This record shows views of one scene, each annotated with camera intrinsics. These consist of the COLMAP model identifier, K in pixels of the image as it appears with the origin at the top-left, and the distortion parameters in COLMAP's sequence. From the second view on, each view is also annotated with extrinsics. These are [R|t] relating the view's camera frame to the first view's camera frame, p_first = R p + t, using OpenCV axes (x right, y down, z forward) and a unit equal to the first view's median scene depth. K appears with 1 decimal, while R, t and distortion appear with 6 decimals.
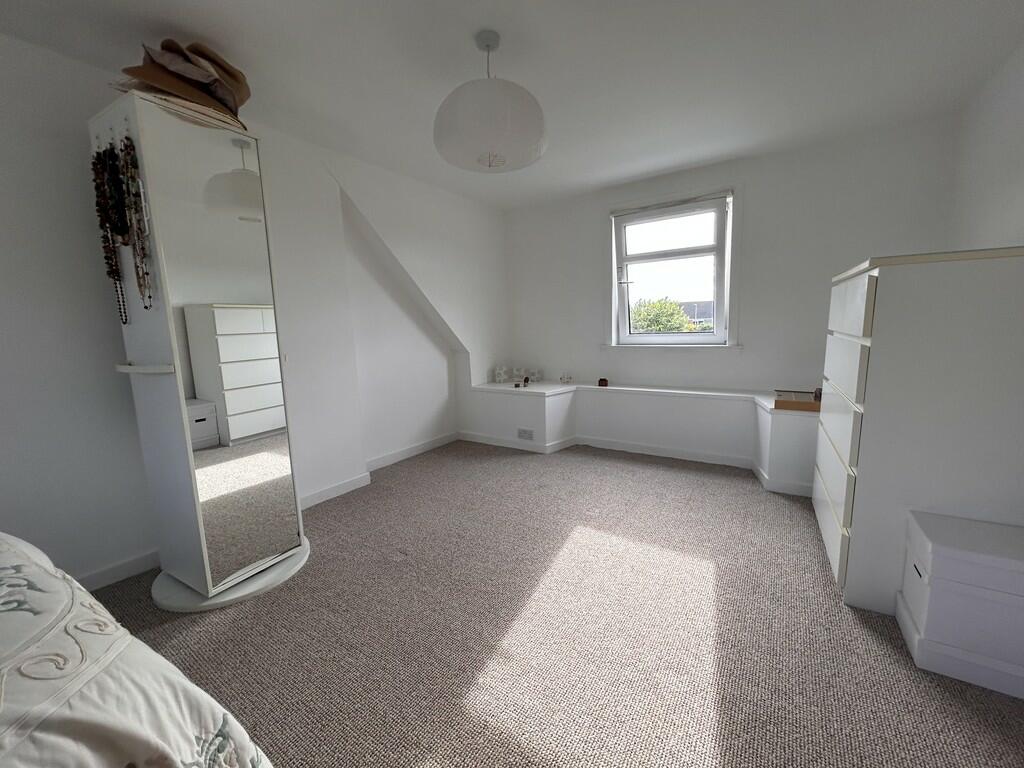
lens RADIAL K [[412.2, 0, 512.5], [0, 412.2, 385.3], [0, 0, 1]] dist [-0.003135, 0.000863]
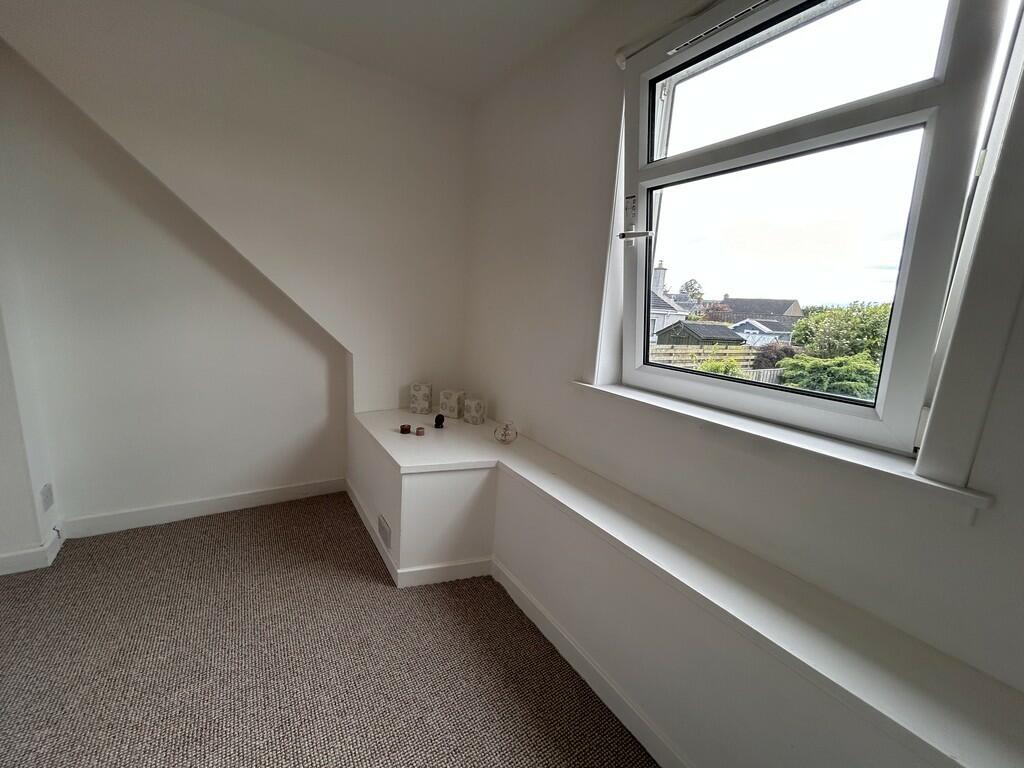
lens RADIAL K [[412.2, 0, 511.8], [0, 412.2, 380.7], [0, 0, 1]] dist [-0.003135, 0.000863]
pose [[0.915014, 0.160911, -0.369942, 0.336273], [-0.149941, 0.986967, 0.058431, -0.117244], [0.374522, 0.002004, 0.927216, 0.595918]]
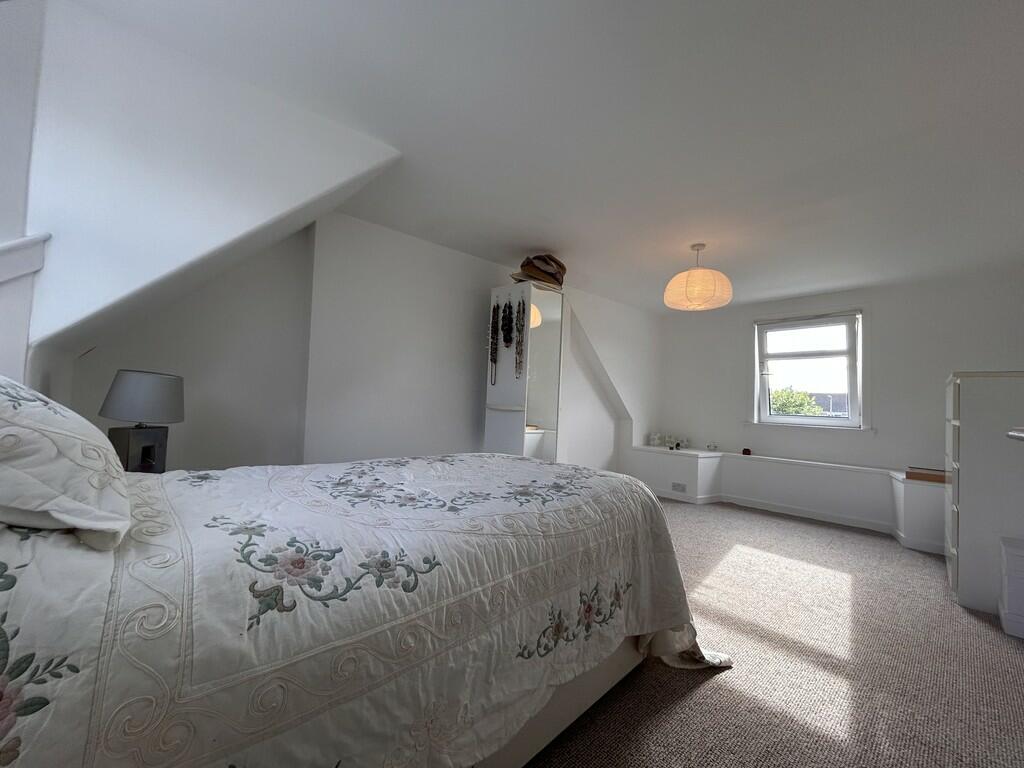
lens RADIAL K [[412.2, 0, 510.1], [0, 412.2, 385.1], [0, 0, 1]] dist [-0.003135, 0.000863]
pose [[0.967239, 0.057474, -0.247276, -0.176945], [-0.102032, 0.979913, -0.171347, 0.082428], [0.232461, 0.190964, 0.953674, -0.392883]]
